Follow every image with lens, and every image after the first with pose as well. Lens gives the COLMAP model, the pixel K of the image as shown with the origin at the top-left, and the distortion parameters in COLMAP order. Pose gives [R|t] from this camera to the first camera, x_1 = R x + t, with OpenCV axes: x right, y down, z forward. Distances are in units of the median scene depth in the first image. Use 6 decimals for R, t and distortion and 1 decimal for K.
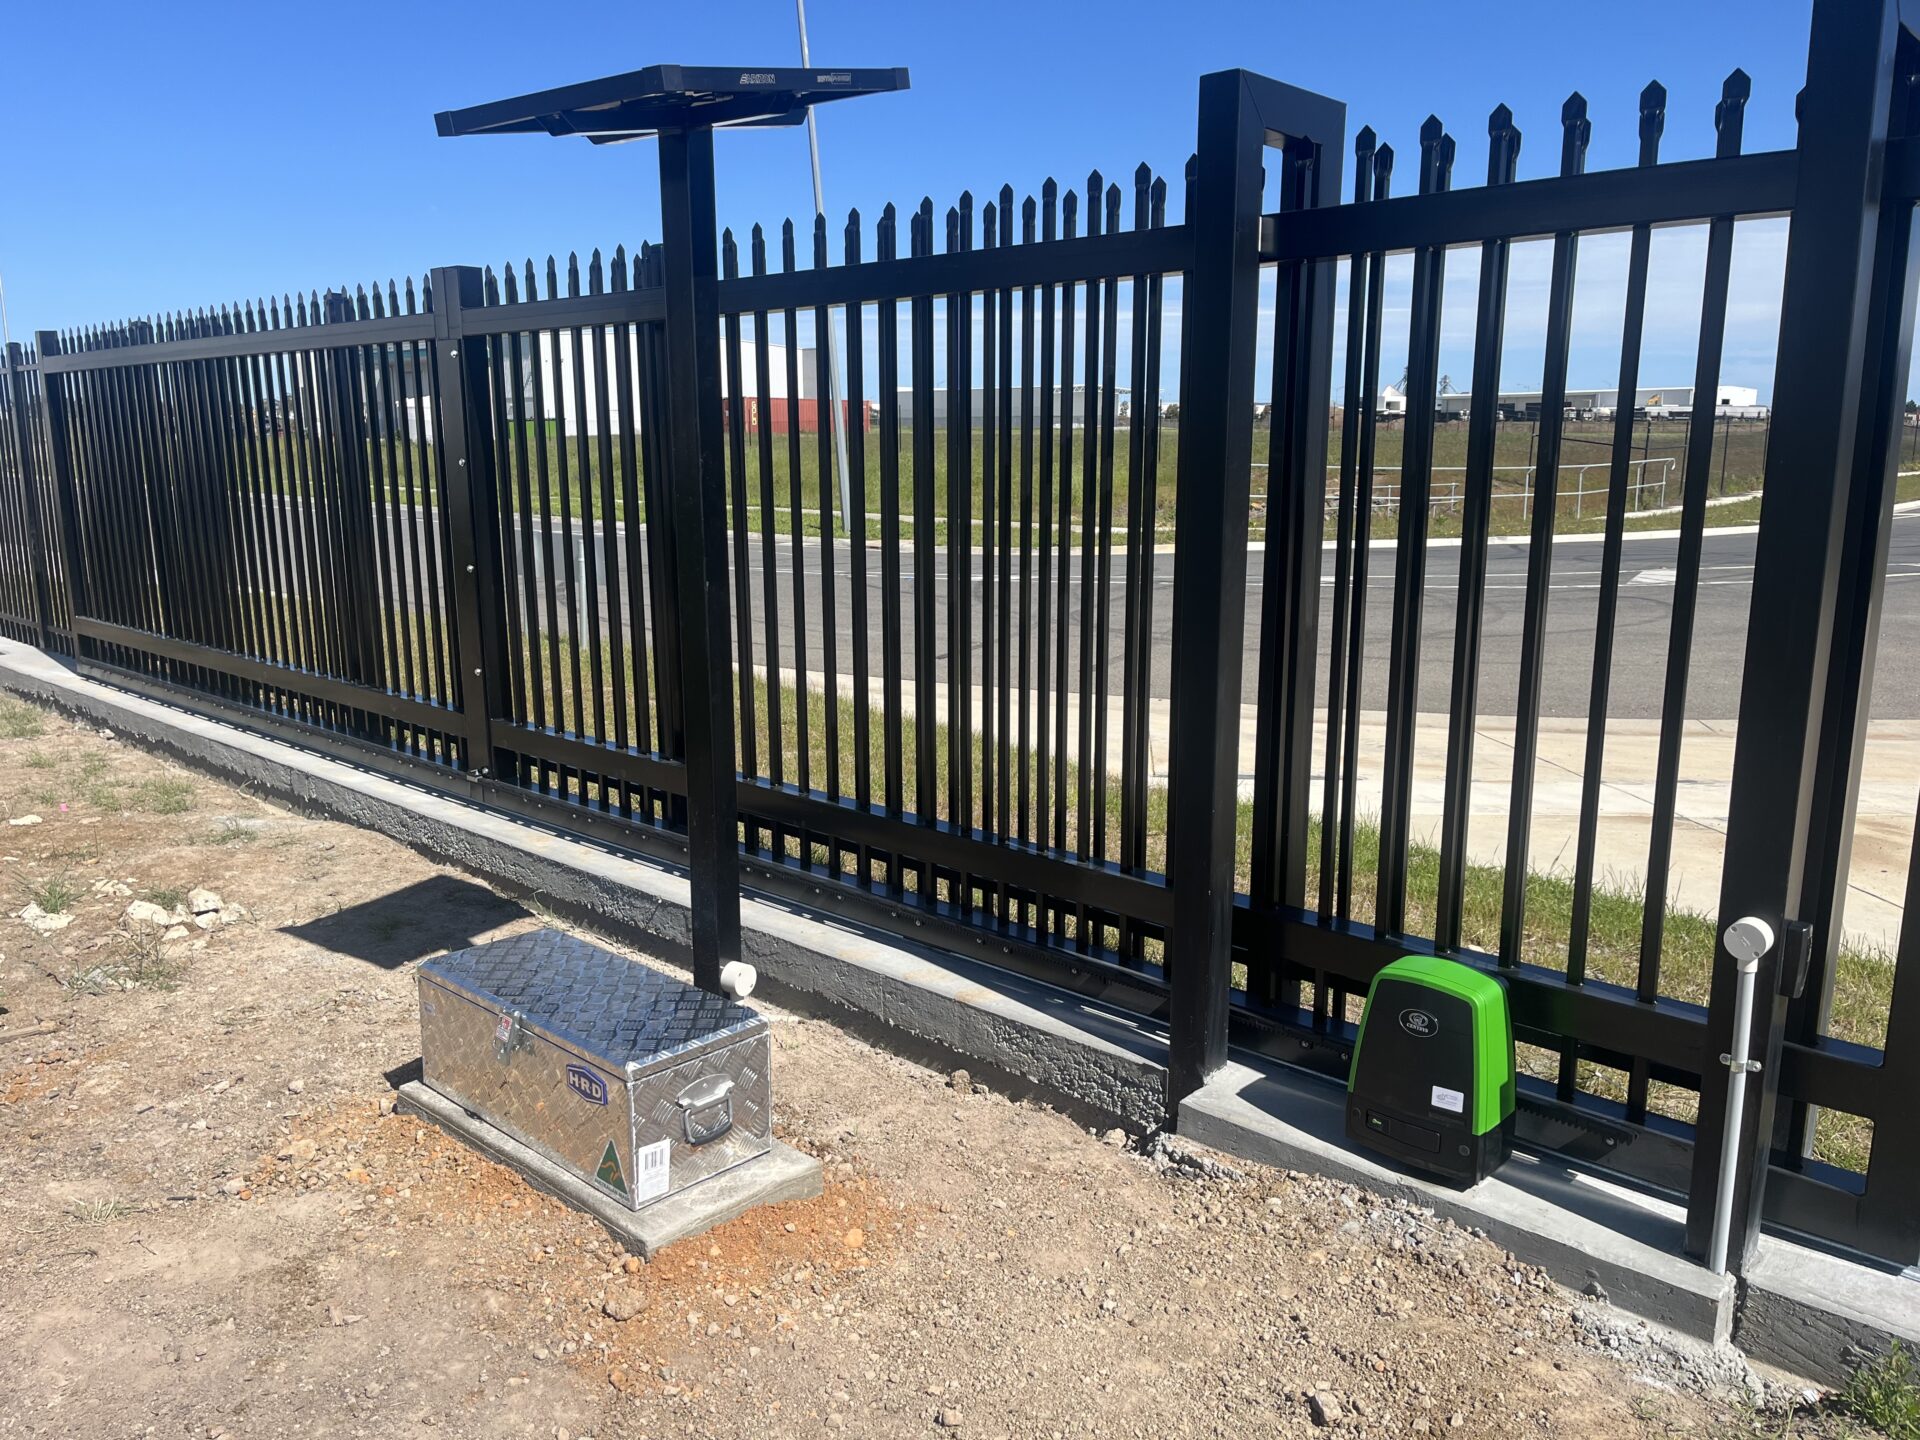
lens RADIAL K [[1442.2, 0, 953.6], [0, 1442.2, 747.3], [0, 0, 1]] dist [0.054049, -0.086223]
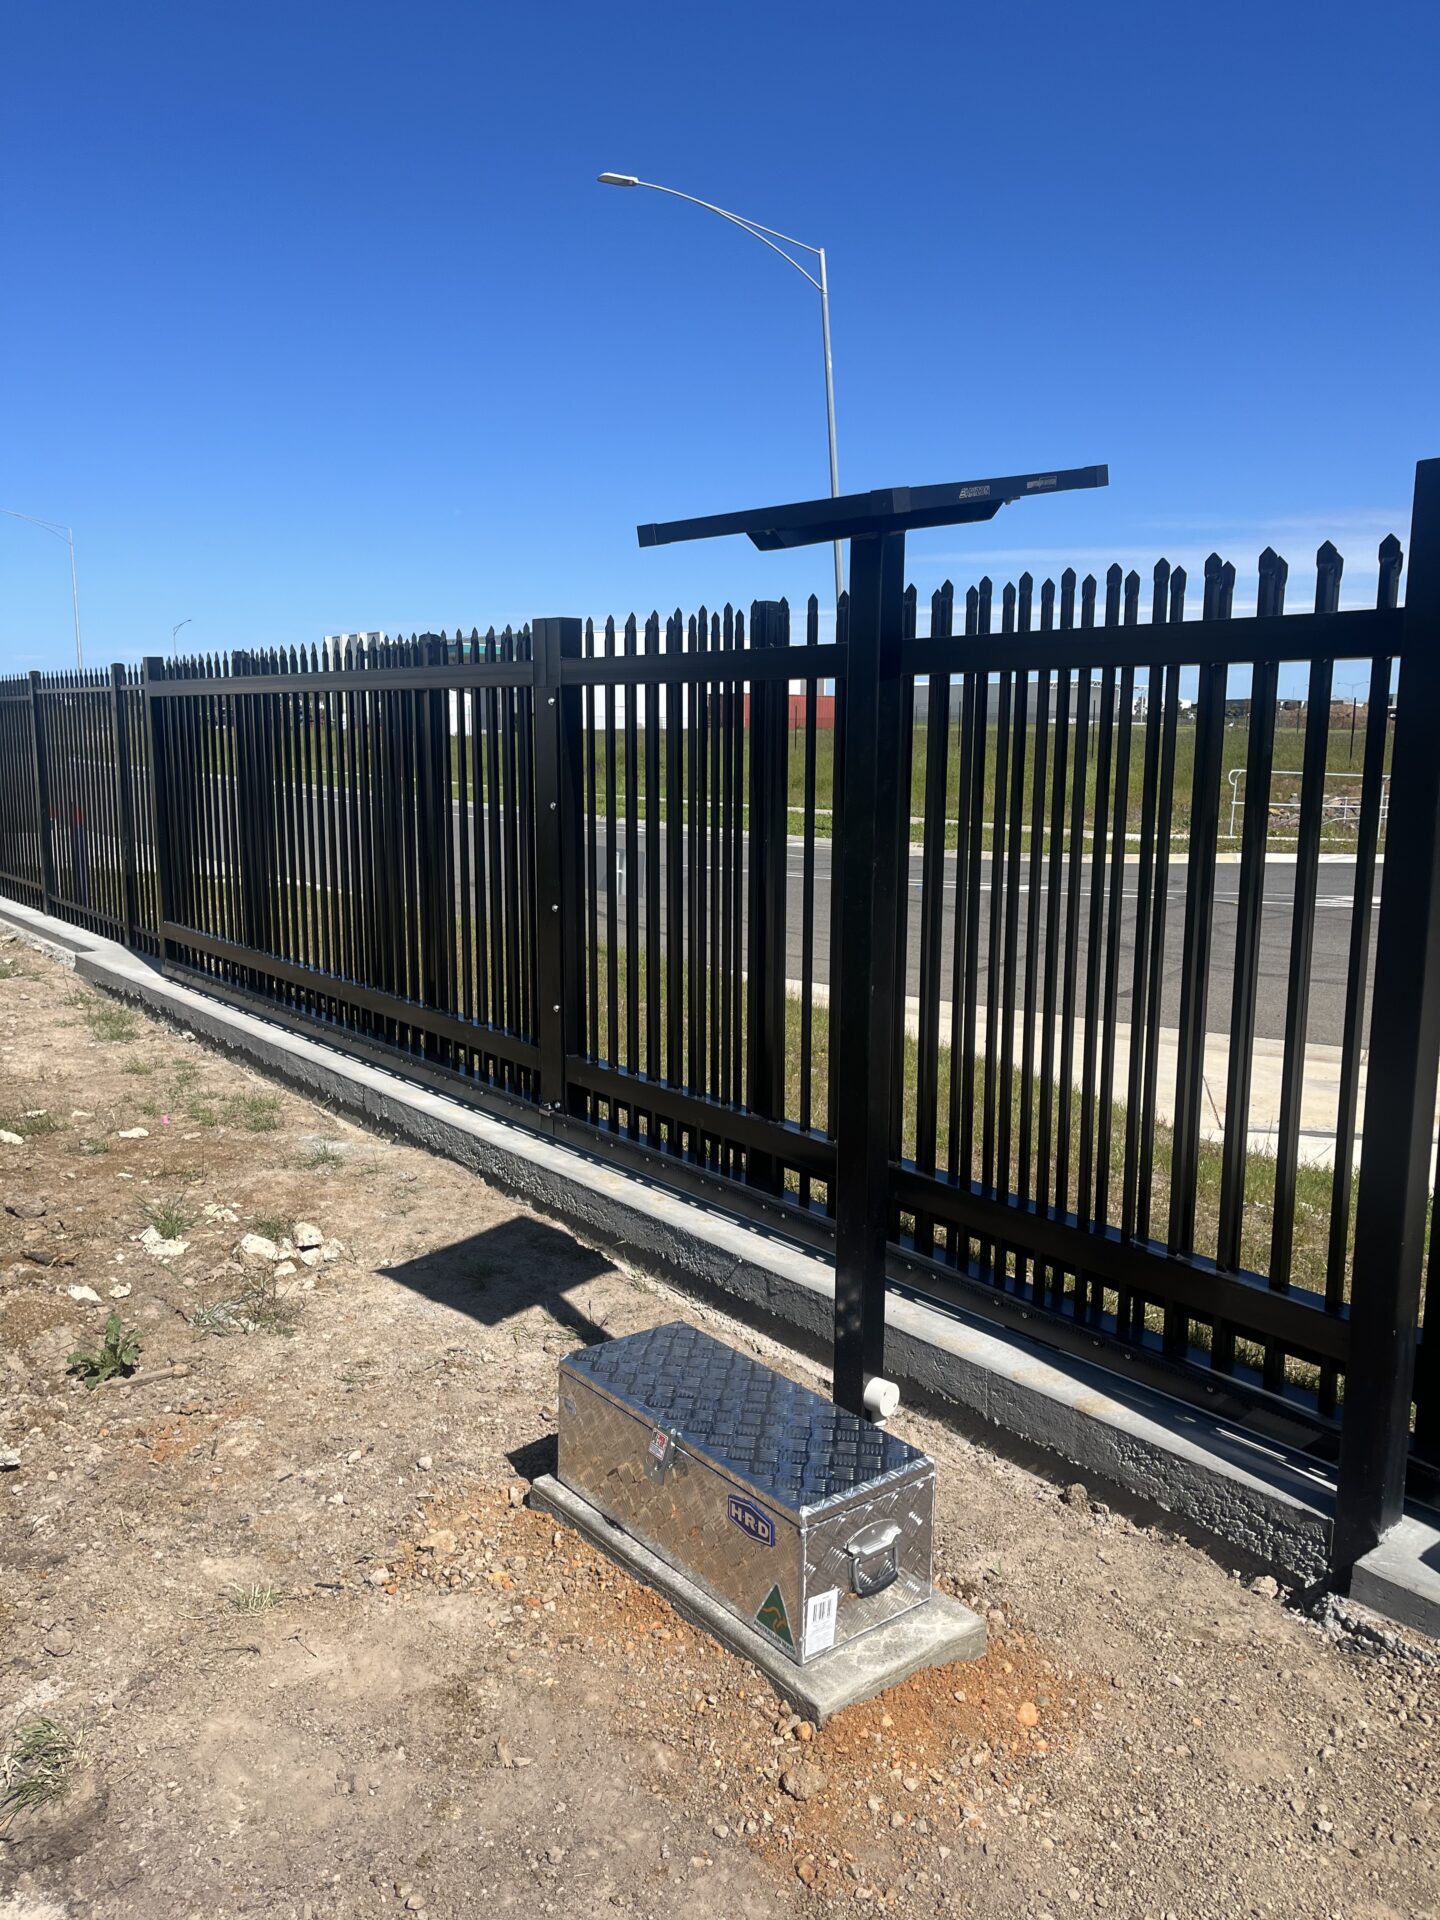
lens RADIAL K [[1442.2, 0, 715.1], [0, 1442.2, 954.7], [0, 0, 1]] dist [0.054049, -0.086223]
pose [[0.987806, 0.032112, -0.152340, -0.118279], [-0.040873, 0.997664, -0.054729, -0.071121], [0.150227, 0.060289, 0.986812, 0.025386]]
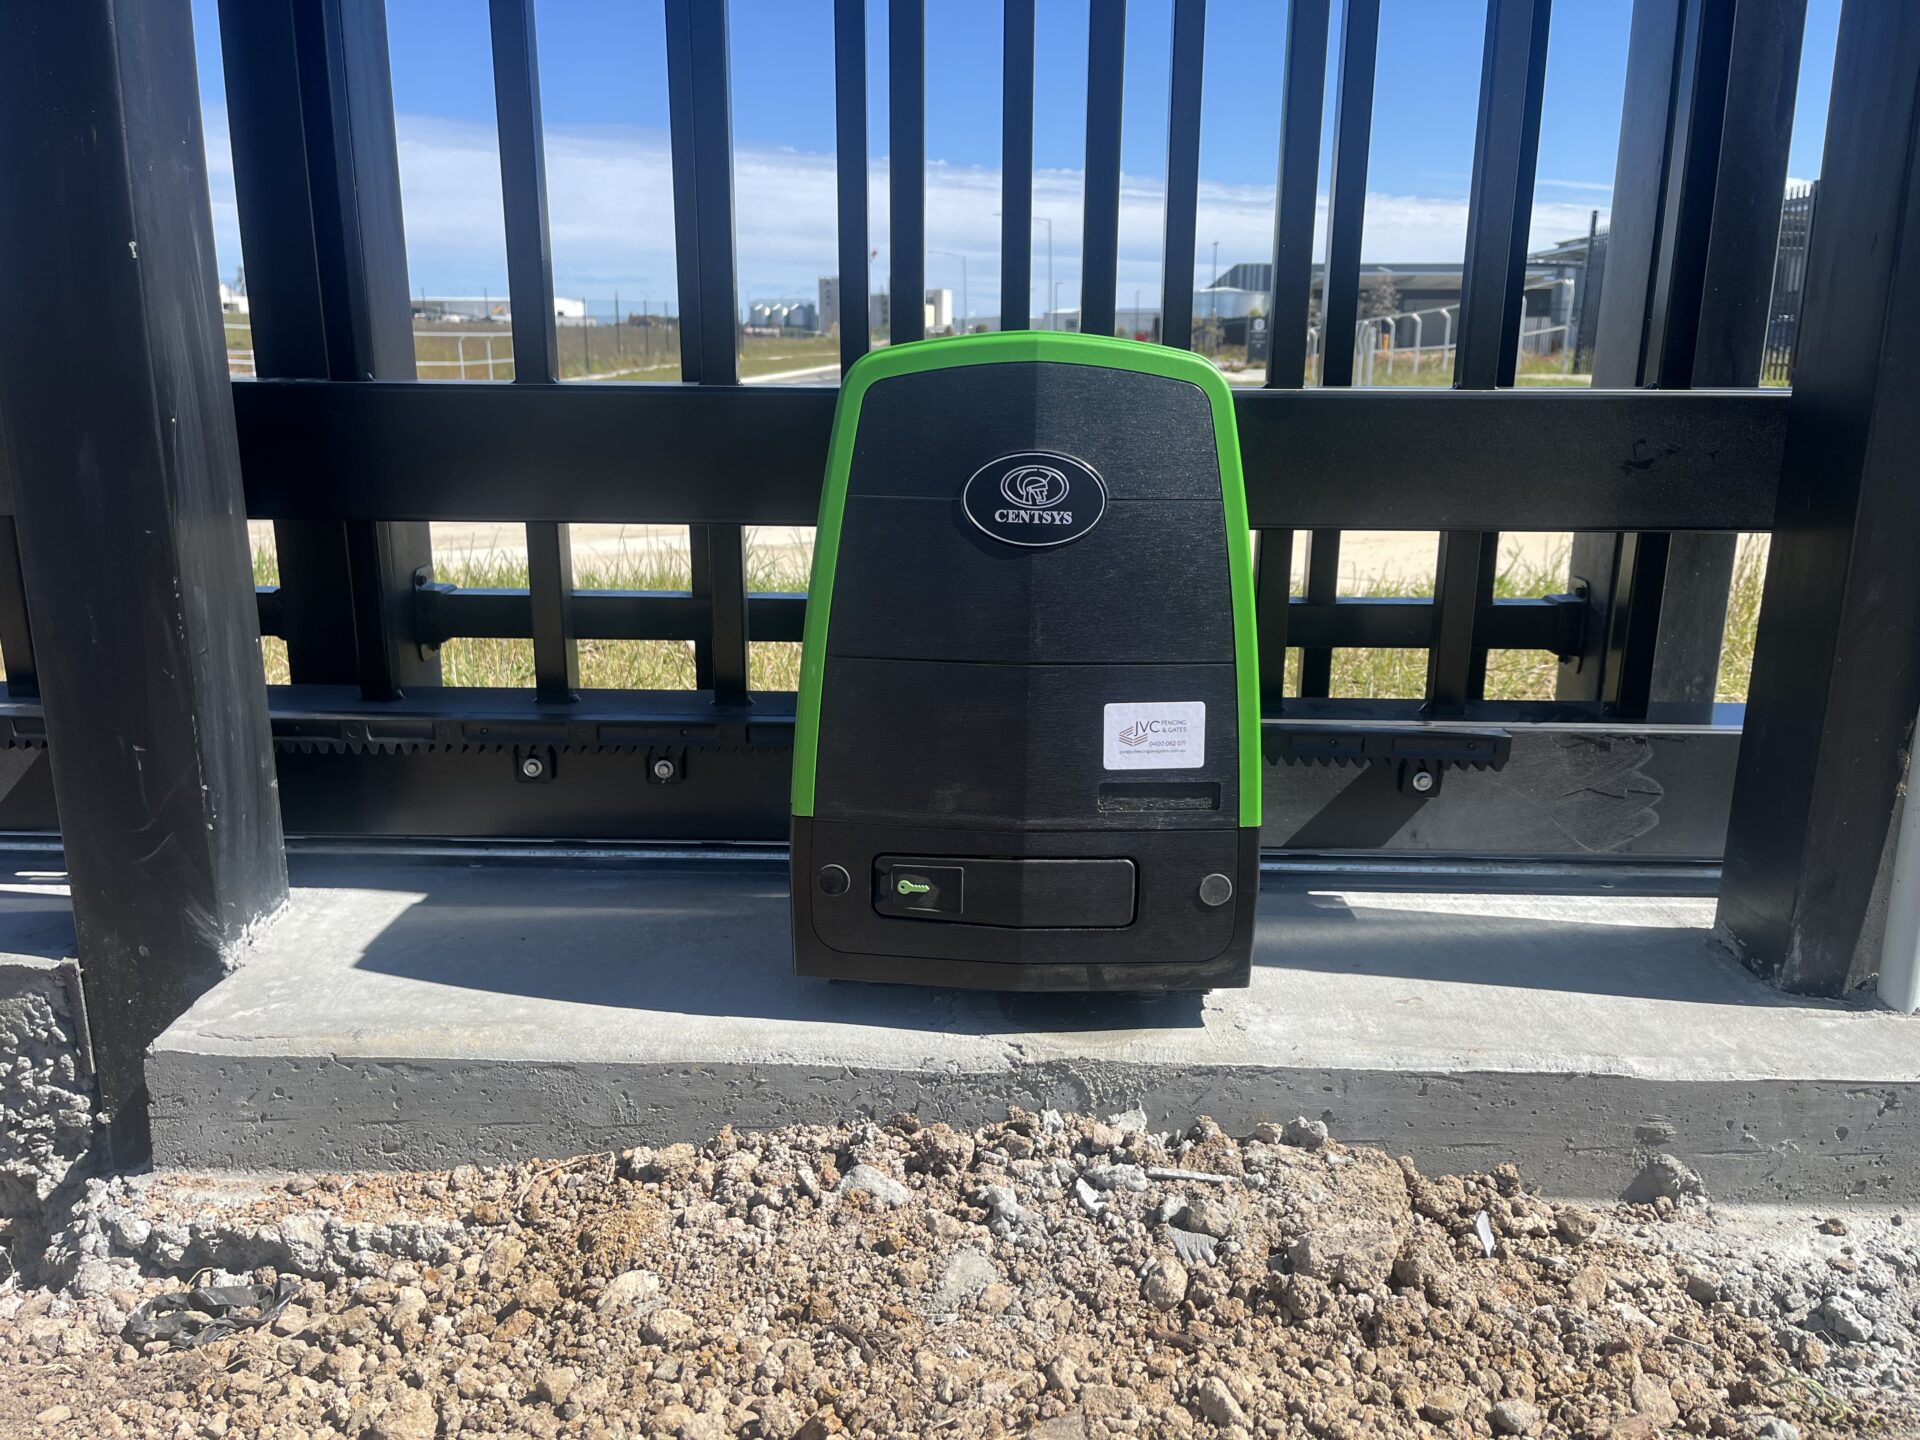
lens RADIAL K [[1442.2, 0, 953.6], [0, 1442.2, 747.3], [0, 0, 1]] dist [0.054049, -0.086223]
pose [[0.743563, -0.167405, 0.647372, 0.109195], [0.130081, 0.985871, 0.105530, 0.192624], [-0.655892, 0.005743, 0.754833, 0.744337]]
